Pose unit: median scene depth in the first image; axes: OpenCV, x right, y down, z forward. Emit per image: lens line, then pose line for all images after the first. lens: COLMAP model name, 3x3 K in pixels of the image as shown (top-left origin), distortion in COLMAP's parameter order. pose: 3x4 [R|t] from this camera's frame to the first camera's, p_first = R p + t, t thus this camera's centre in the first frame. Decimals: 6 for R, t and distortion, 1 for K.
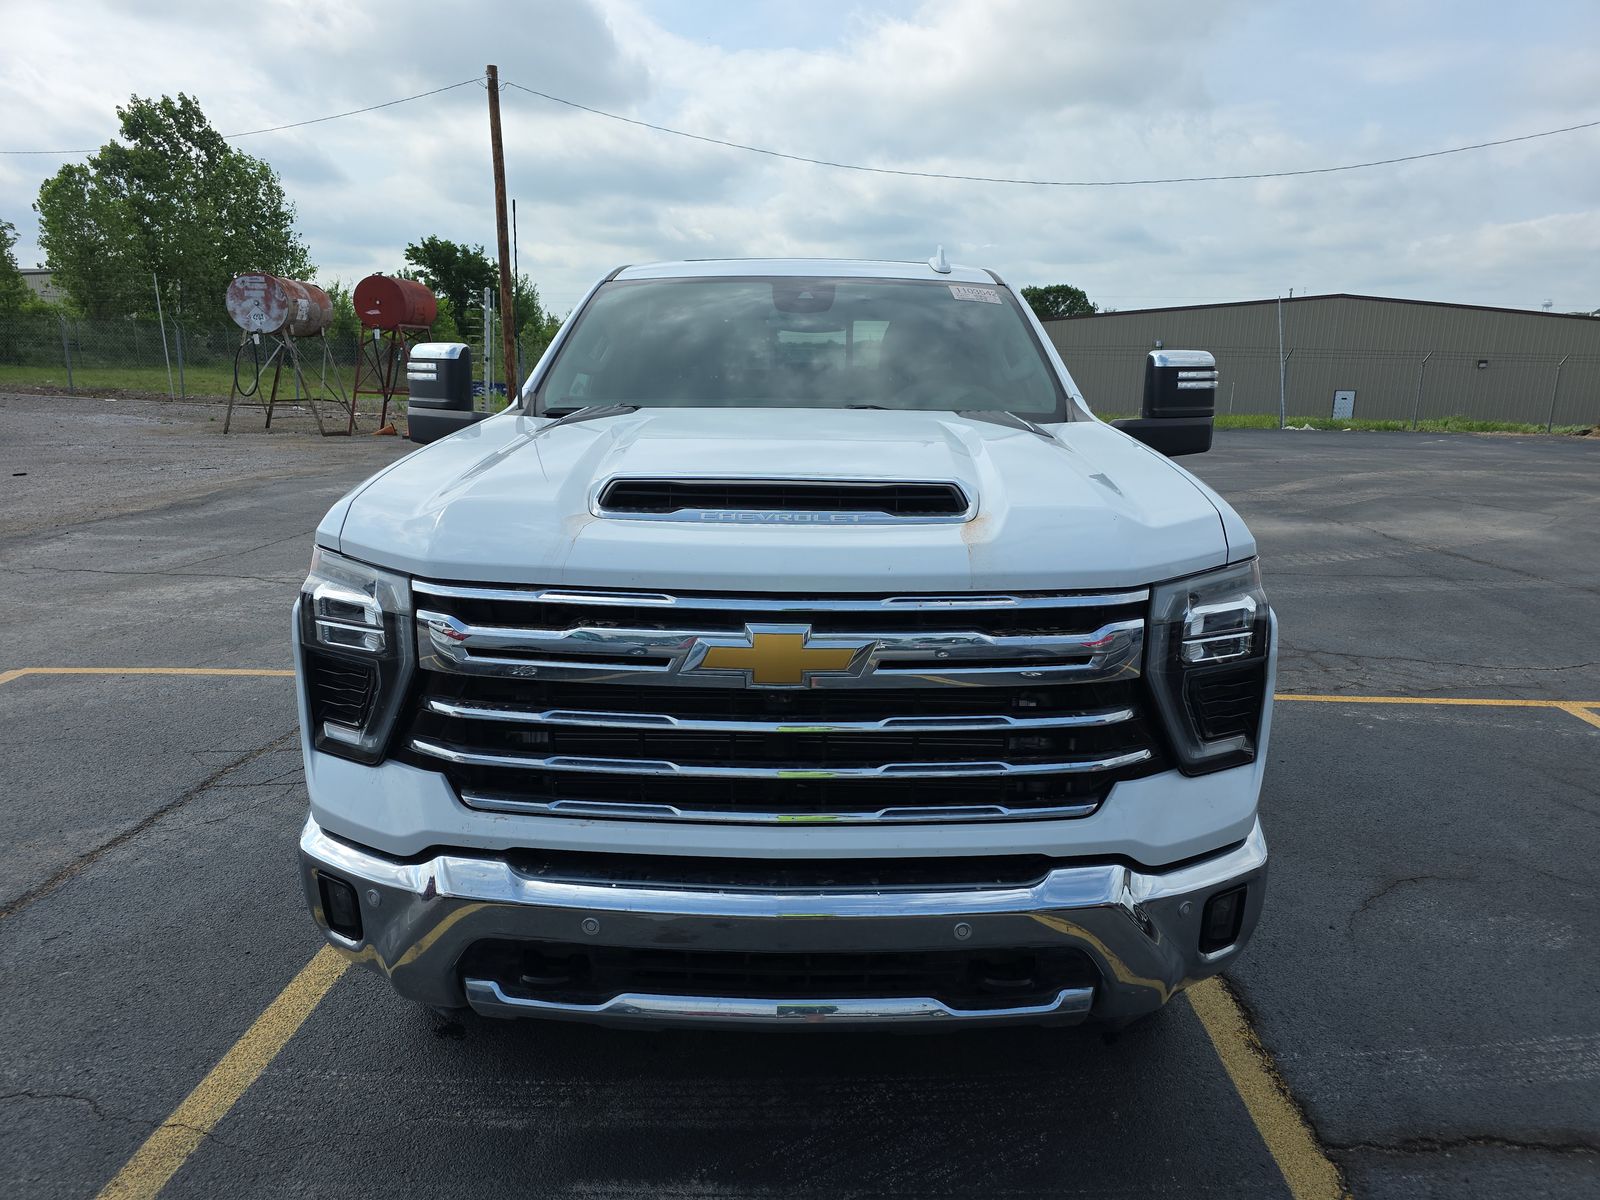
lens RADIAL K [[1129.3, 0, 798.8], [0, 1129.3, 653.4], [0, 0, 1]] dist [0.059449, -0.120697]
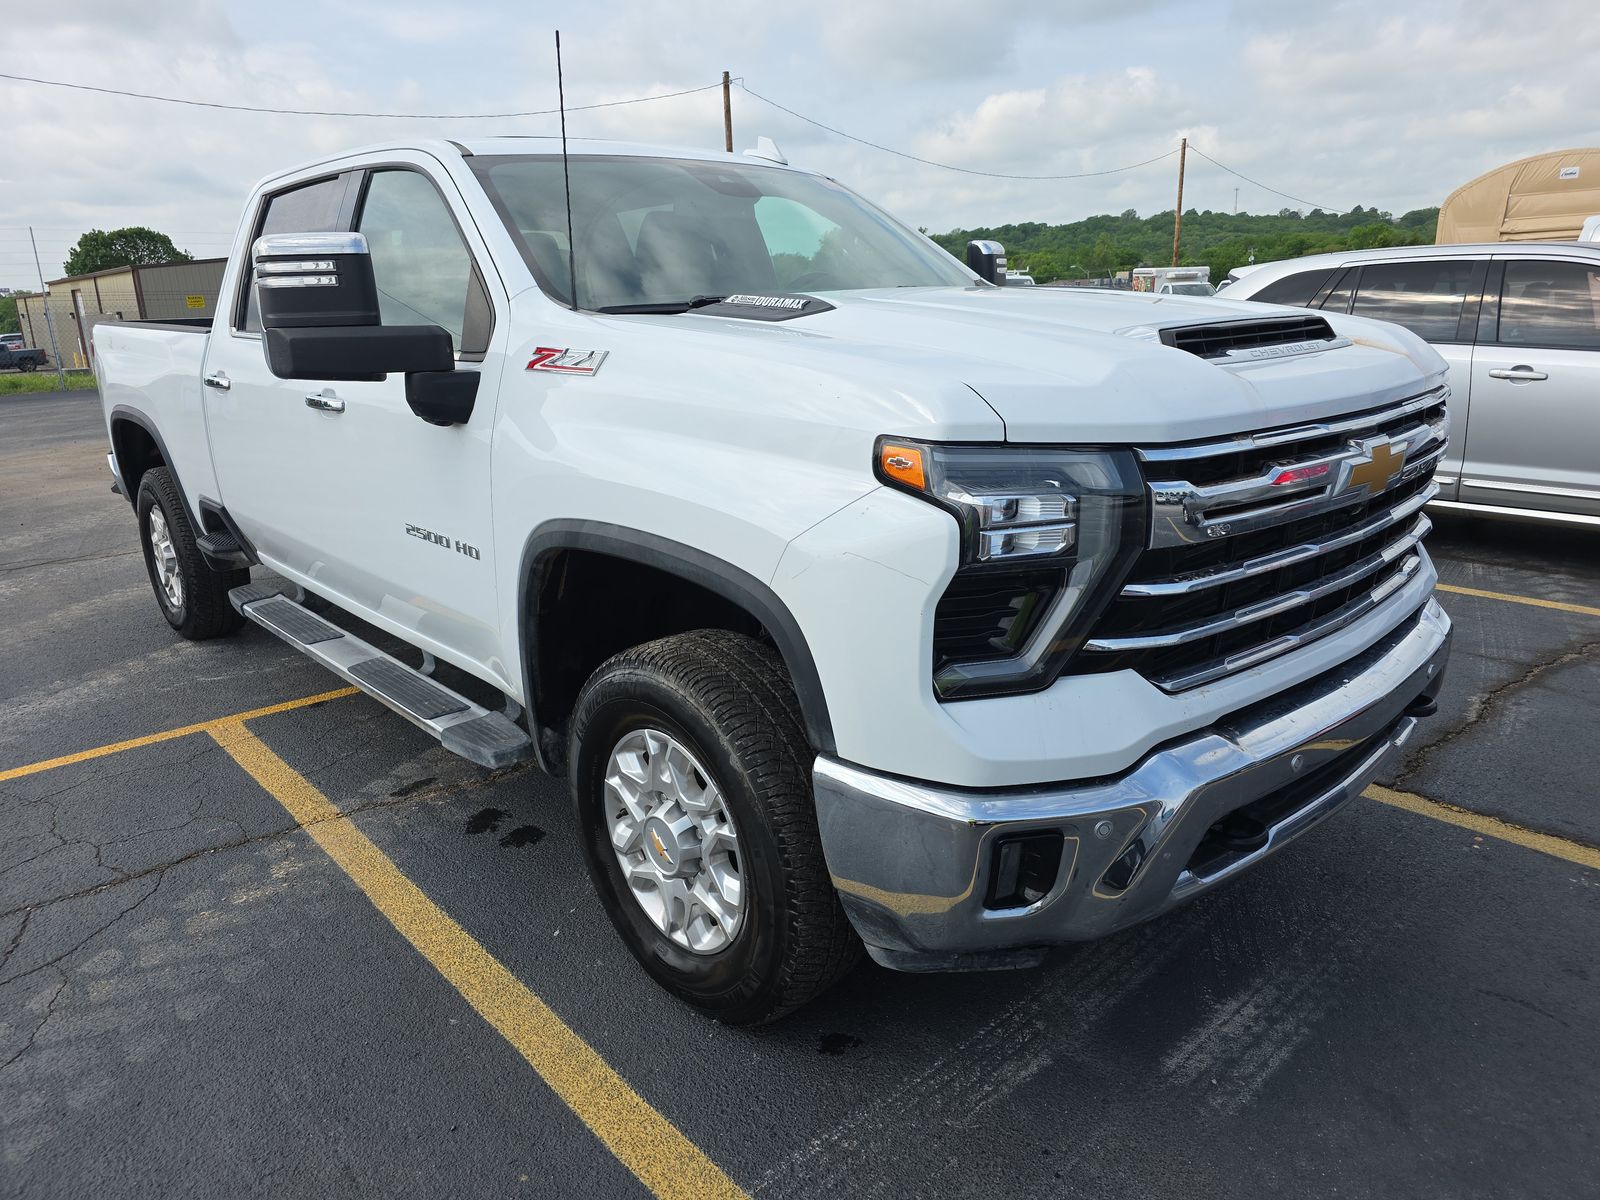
lens RADIAL K [[1079.3, 0, 800.0], [0, 1079.3, 600.0], [0, 0, 1]] dist [0.047405, -0.002876]
pose [[0.713028, -0.222063, 0.665040, -0.889077], [0.216864, 0.971857, 0.092000, -0.069384], [-0.666754, 0.078625, 0.741119, 0.451574]]
